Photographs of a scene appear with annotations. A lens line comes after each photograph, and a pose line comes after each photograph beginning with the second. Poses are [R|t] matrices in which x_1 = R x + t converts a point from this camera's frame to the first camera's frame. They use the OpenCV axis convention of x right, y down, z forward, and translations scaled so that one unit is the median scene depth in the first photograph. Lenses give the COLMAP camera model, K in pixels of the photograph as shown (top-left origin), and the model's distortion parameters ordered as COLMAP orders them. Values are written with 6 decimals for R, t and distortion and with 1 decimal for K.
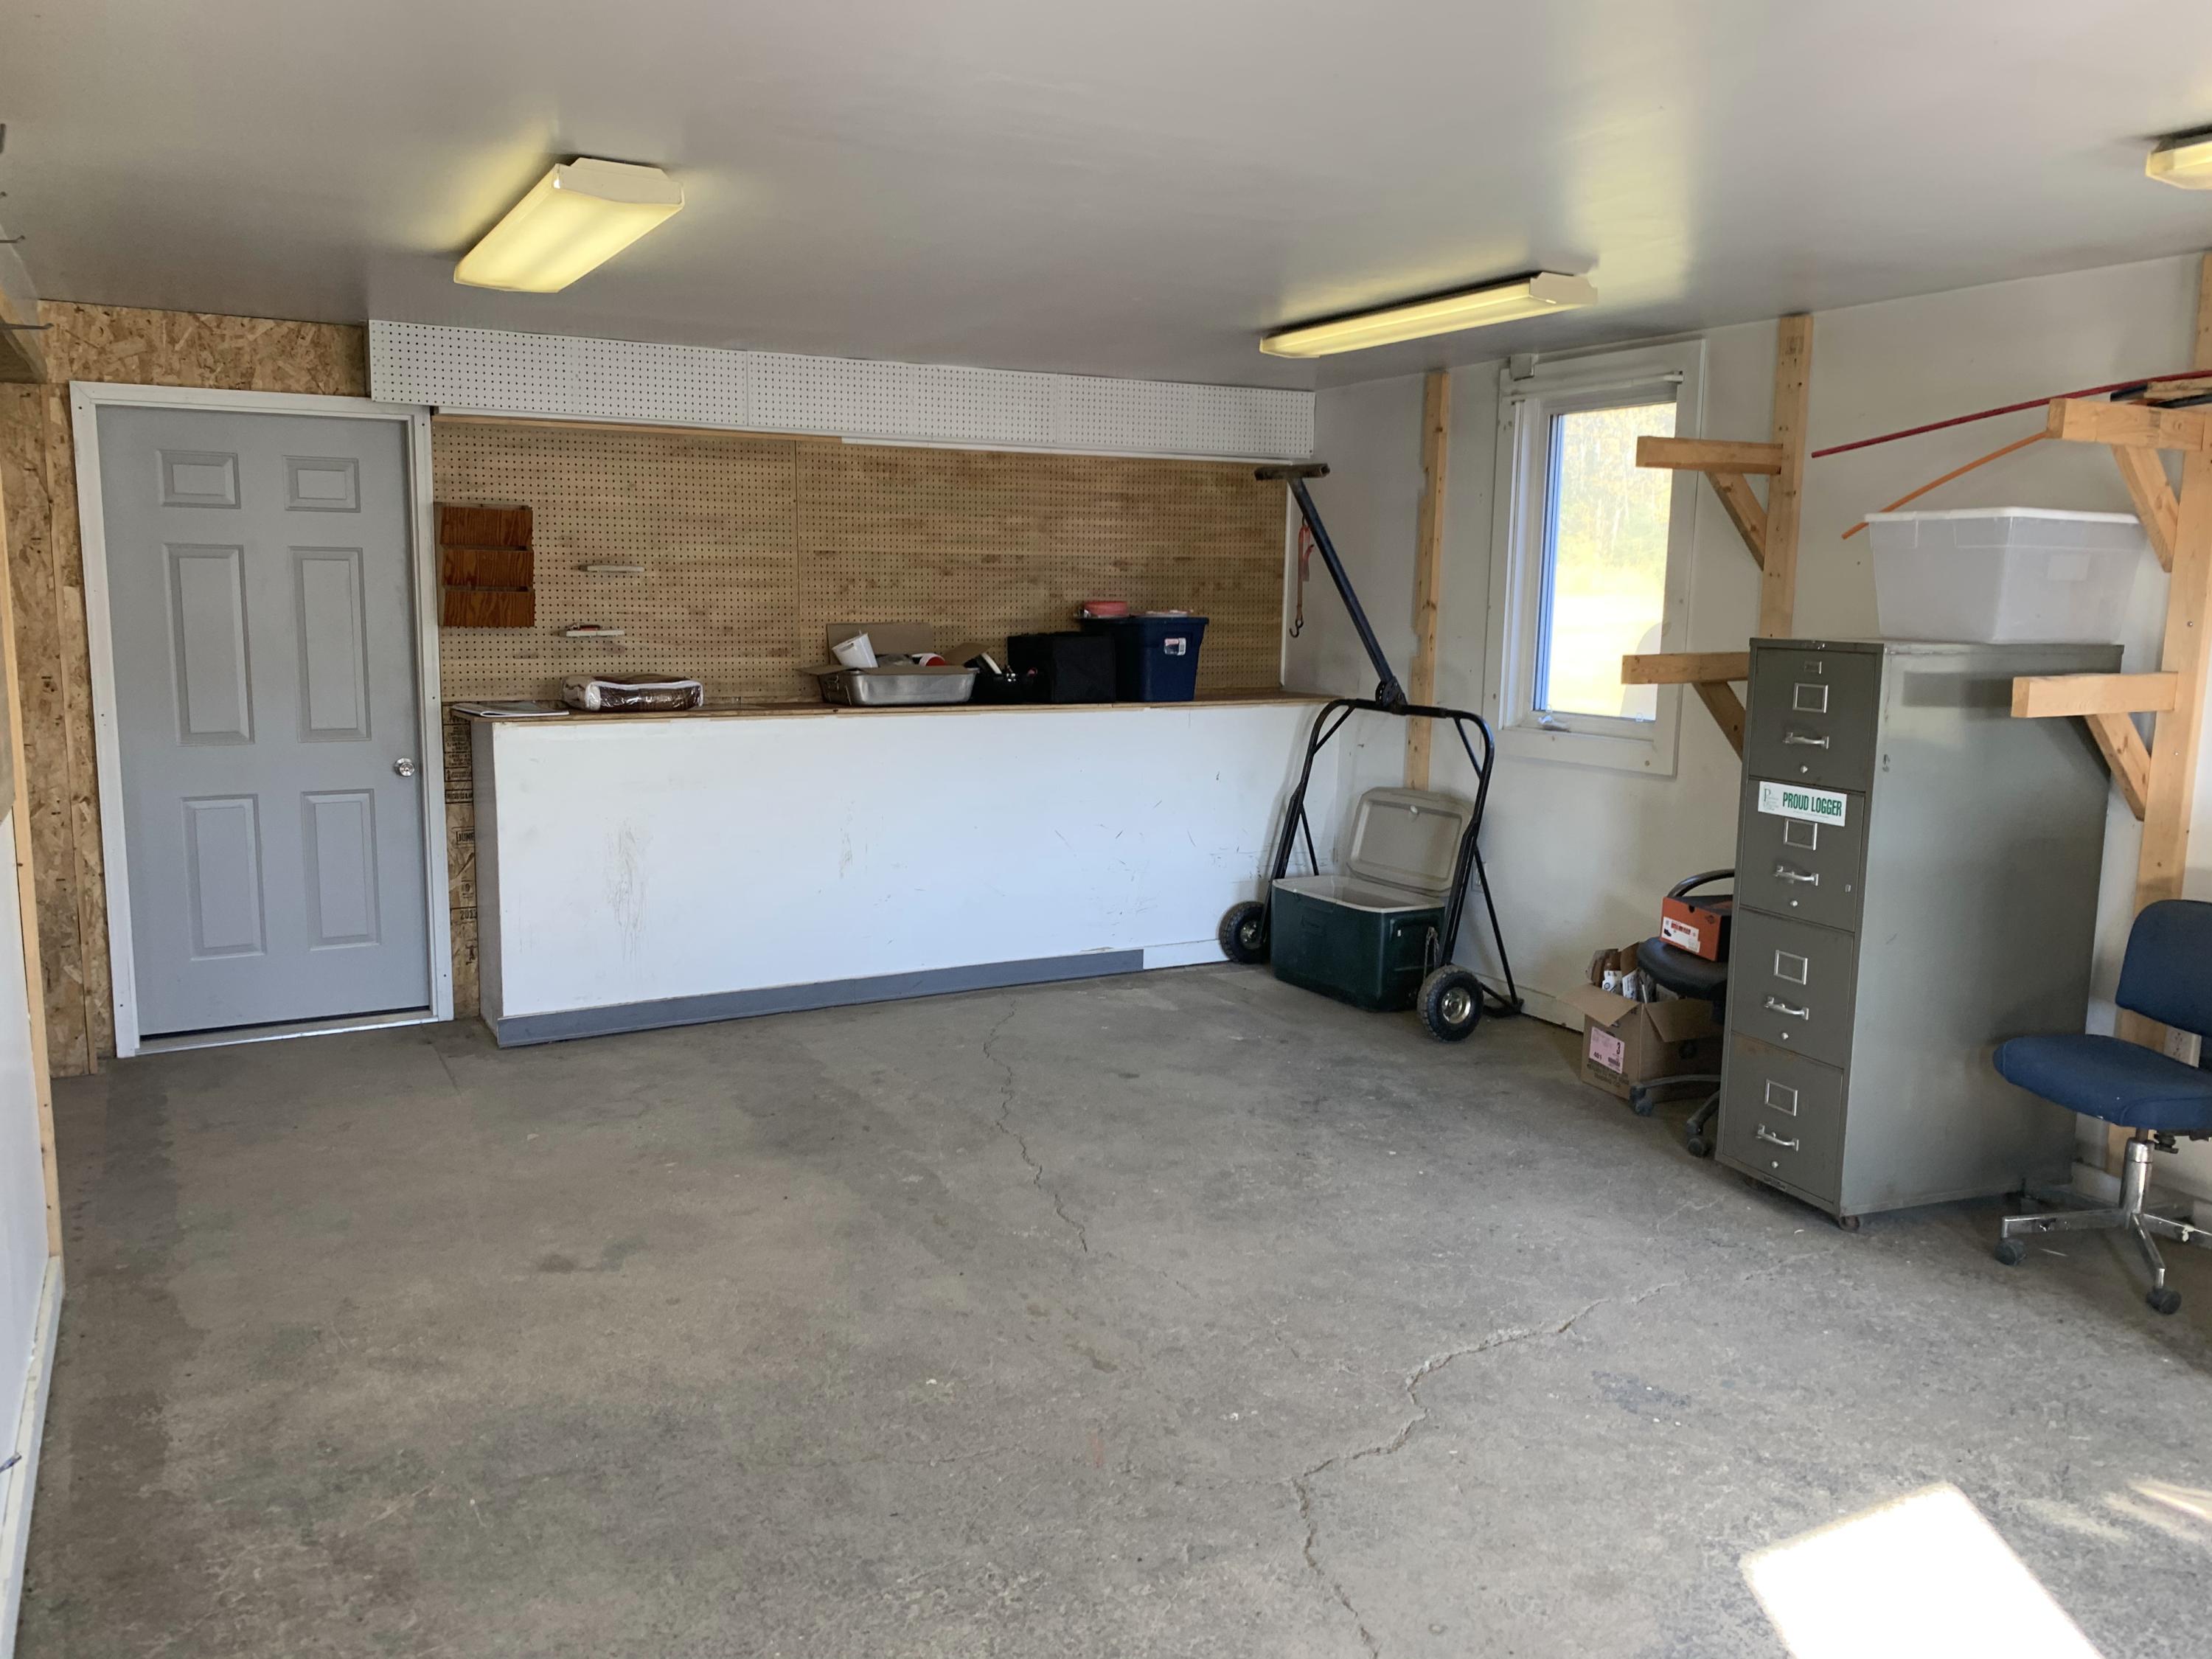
lens RADIAL K [[1685.4, 0, 1088.1], [0, 1685.4, 830.2], [0, 0, 1]] dist [0.051559, 0.001855]
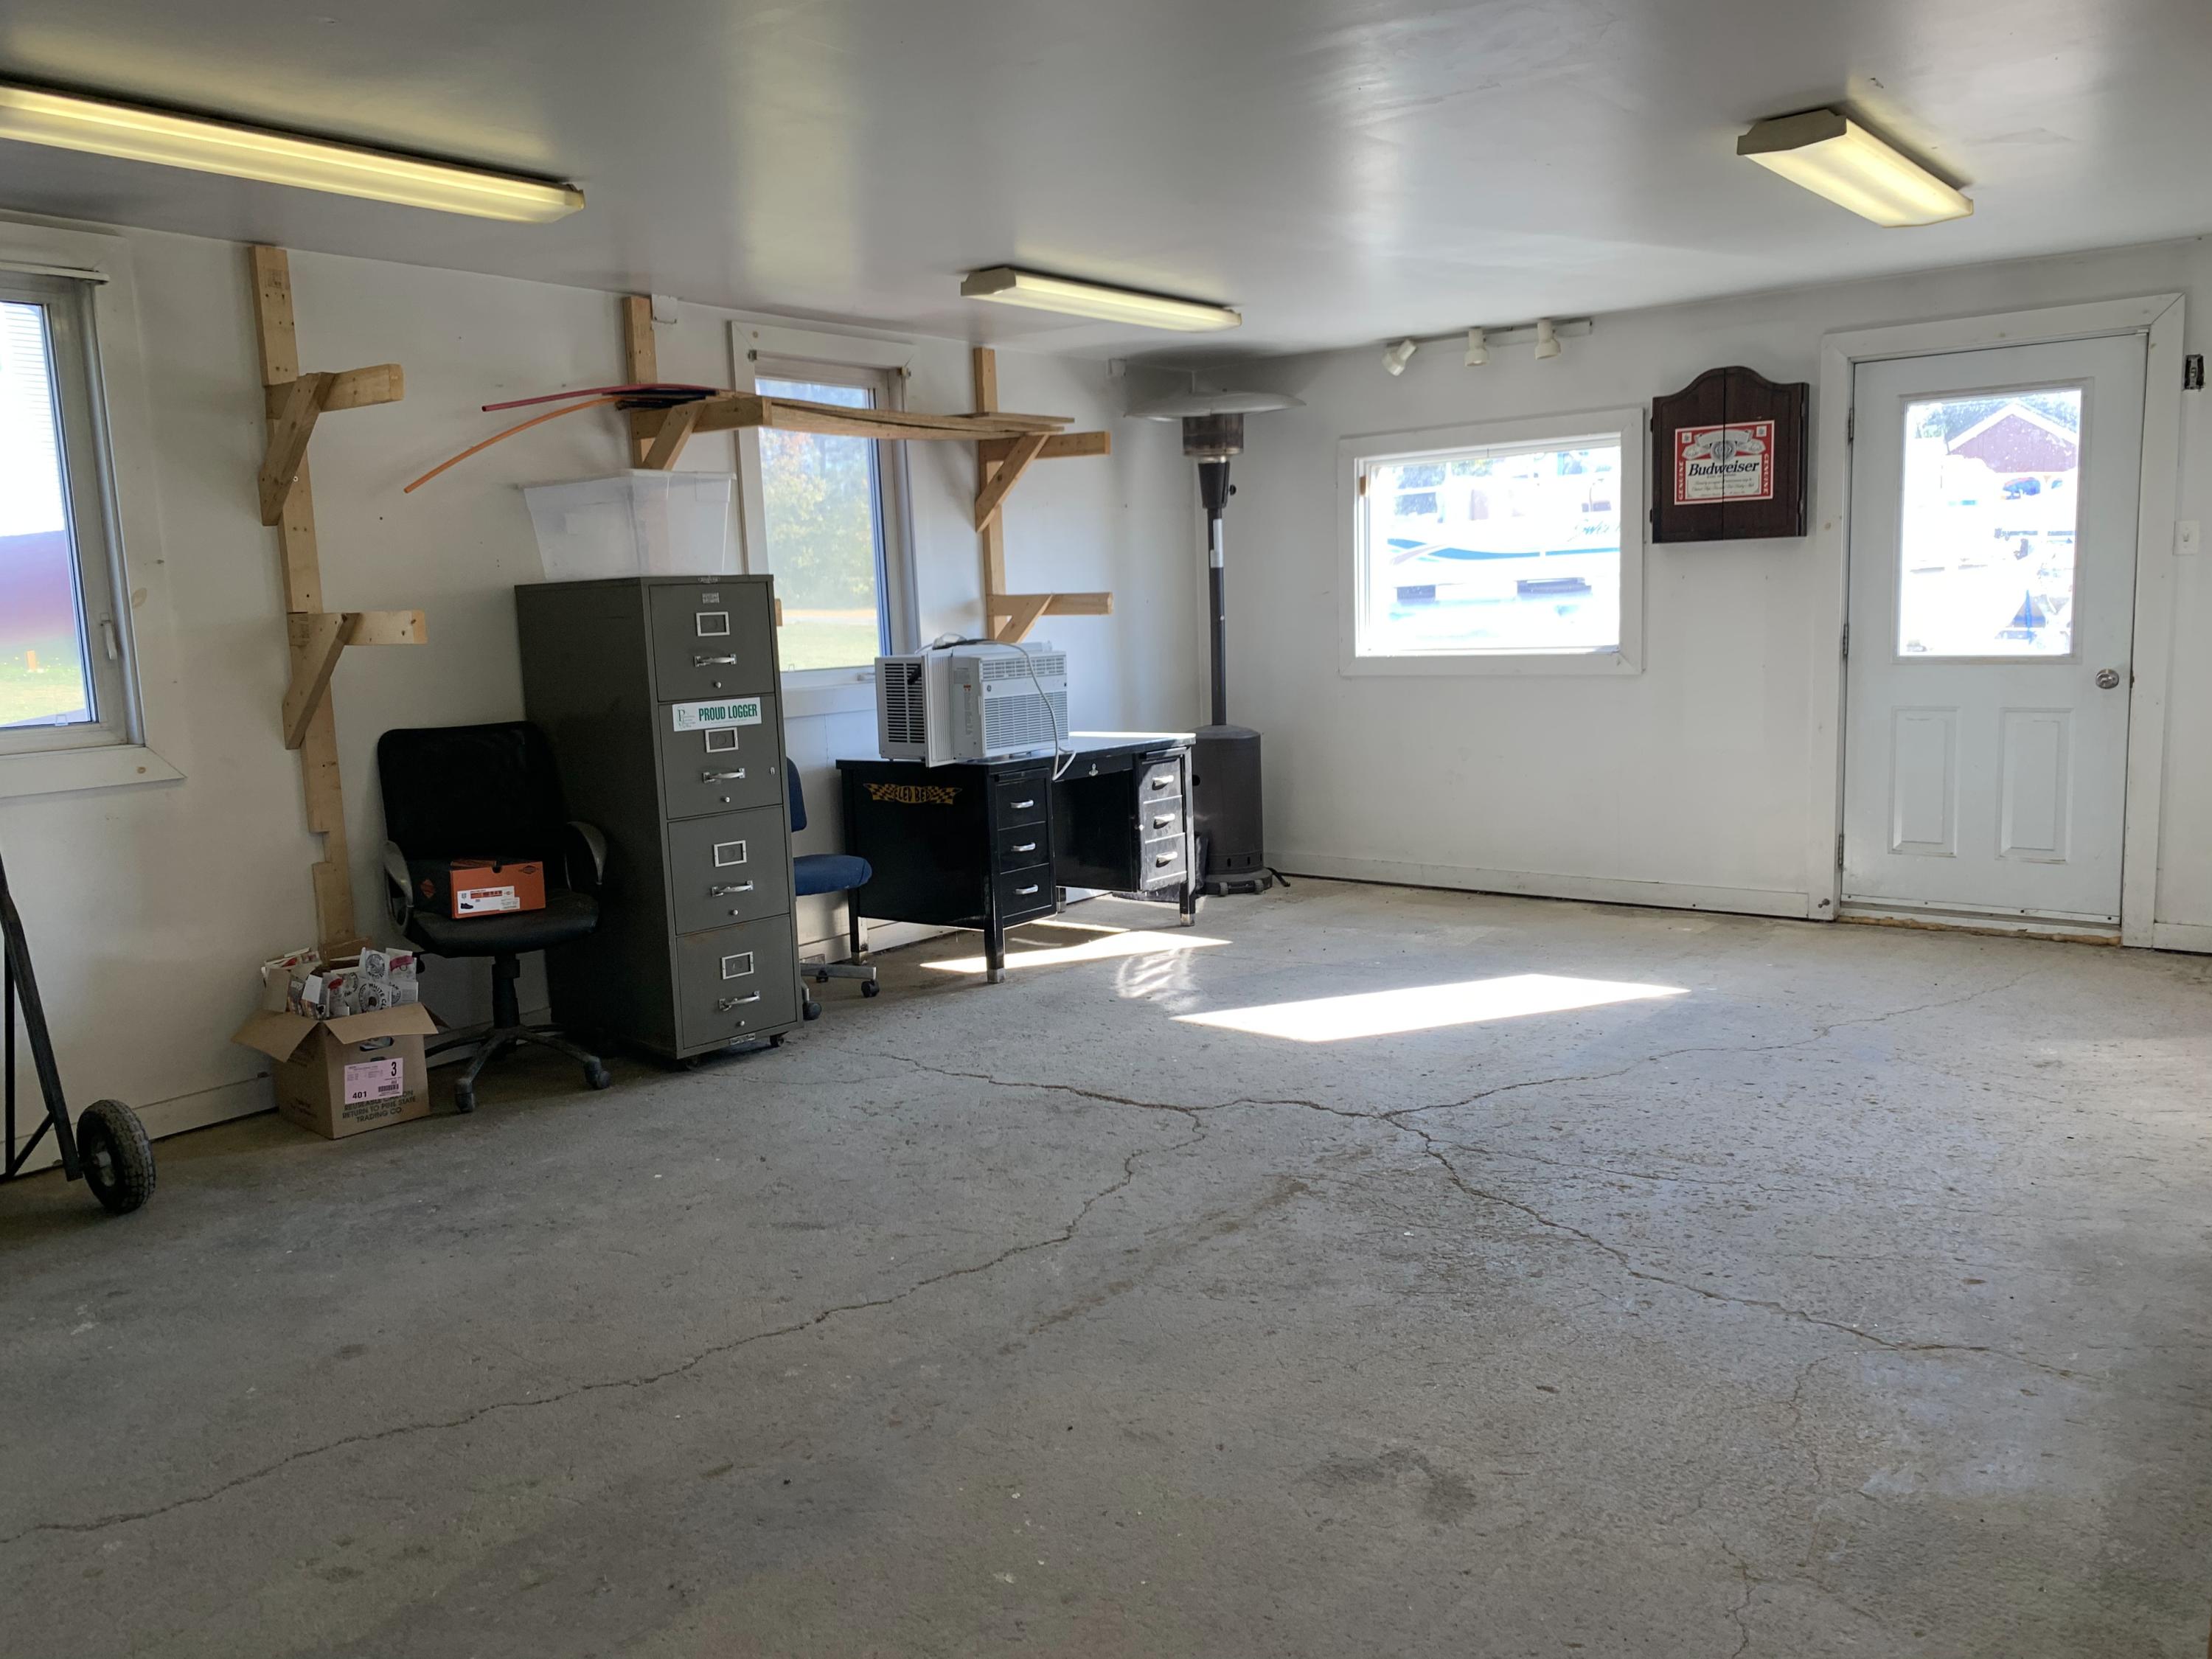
lens RADIAL K [[1685.4, 0, 1088.7], [0, 1685.4, 826.7], [0, 0, 1]] dist [0.051559, 0.001855]
pose [[-0.381144, -0.132614, 0.914955, -0.639780], [0.169199, 0.962938, 0.210052, -0.120576], [-0.908901, 0.234870, -0.344580, 0.998593]]
